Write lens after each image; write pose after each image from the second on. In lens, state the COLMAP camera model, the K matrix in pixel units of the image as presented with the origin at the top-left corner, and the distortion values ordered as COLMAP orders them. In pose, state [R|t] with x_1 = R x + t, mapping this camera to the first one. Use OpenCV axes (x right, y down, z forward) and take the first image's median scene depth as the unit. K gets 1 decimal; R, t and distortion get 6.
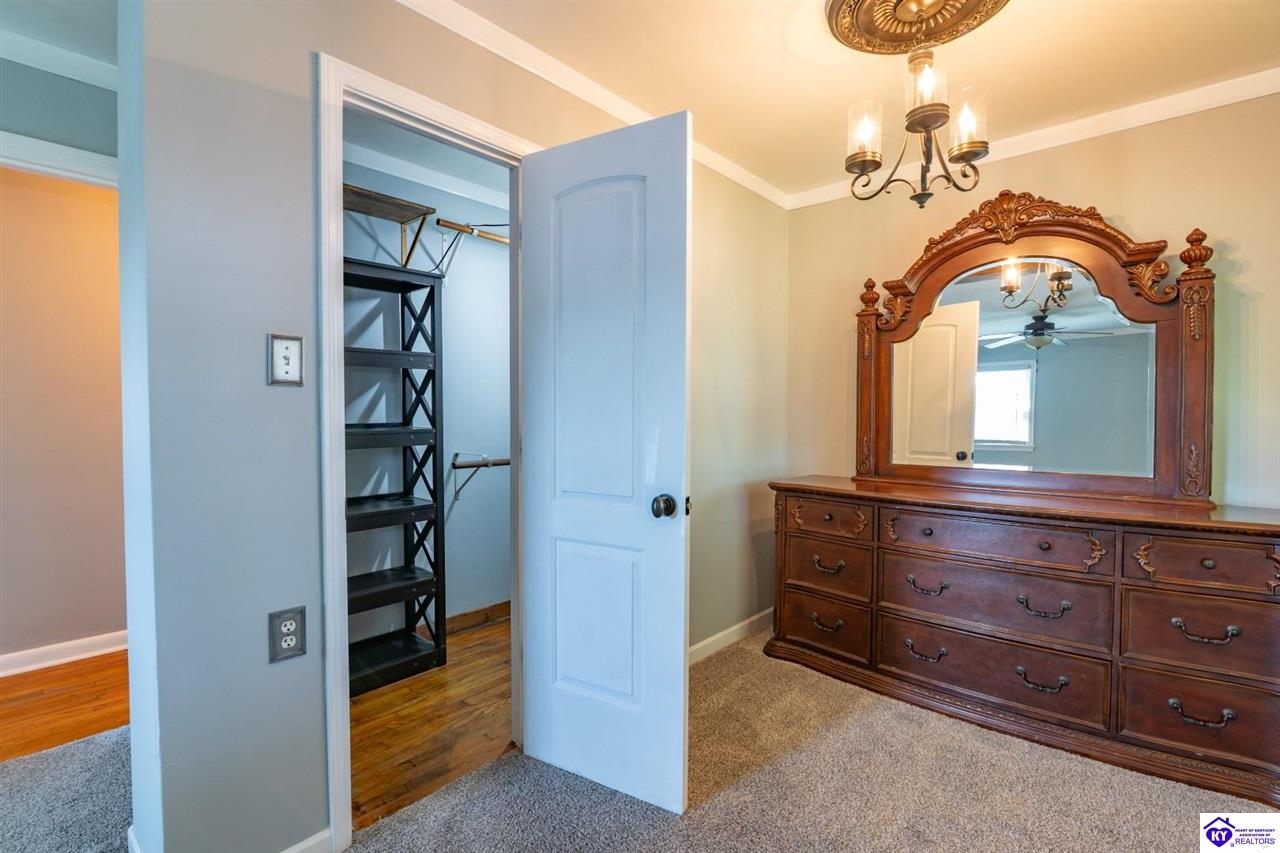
lens RADIAL K [[588.3, 0, 643.0], [0, 588.3, 422.8], [0, 0, 1]] dist [-0.019474, -0.000353]
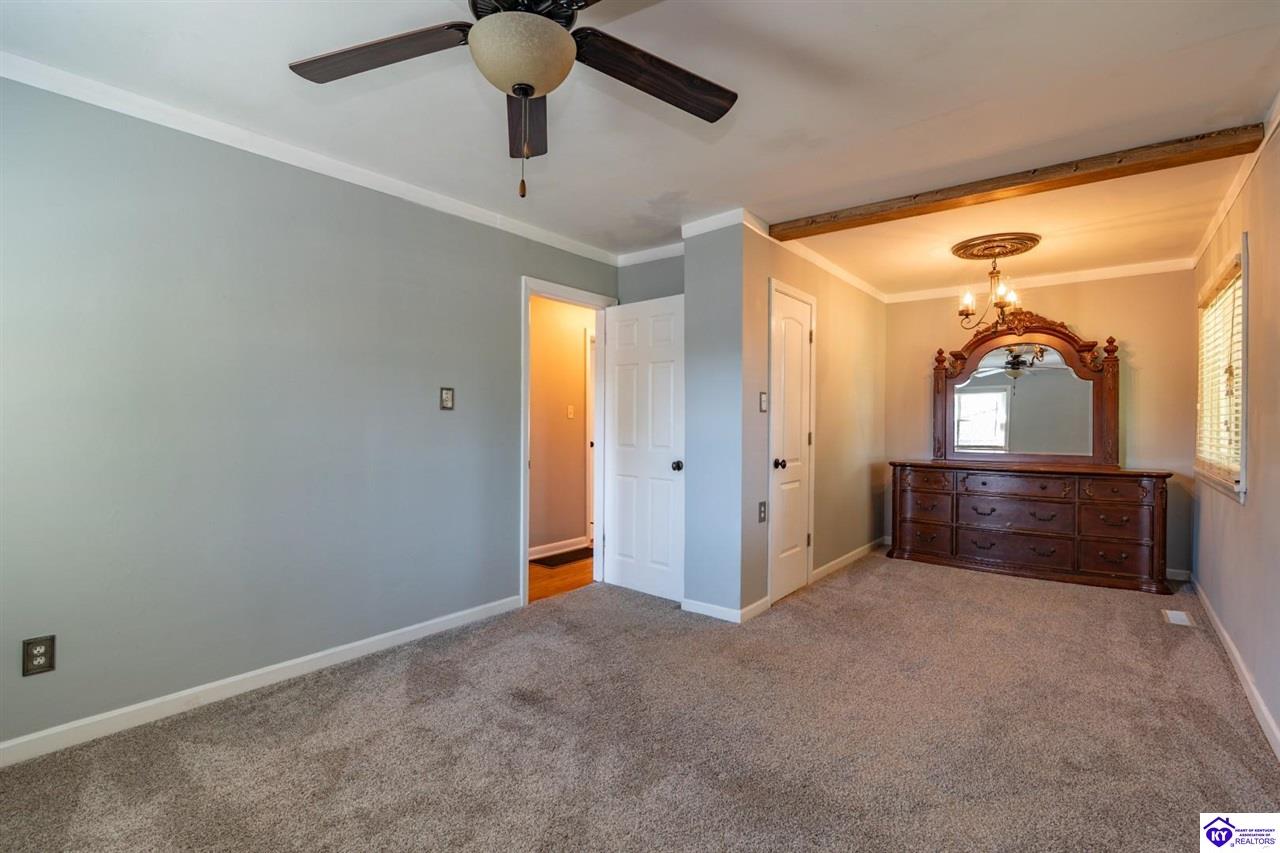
lens RADIAL K [[588.3, 0, 637.9], [0, 588.3, 425.4], [0, 0, 1]] dist [-0.019474, -0.000353]
pose [[0.998595, 0.002111, 0.052947, -0.804122], [-0.001369, 0.999901, -0.014036, 0.018818], [-0.052971, 0.013943, 0.998499, -0.936069]]
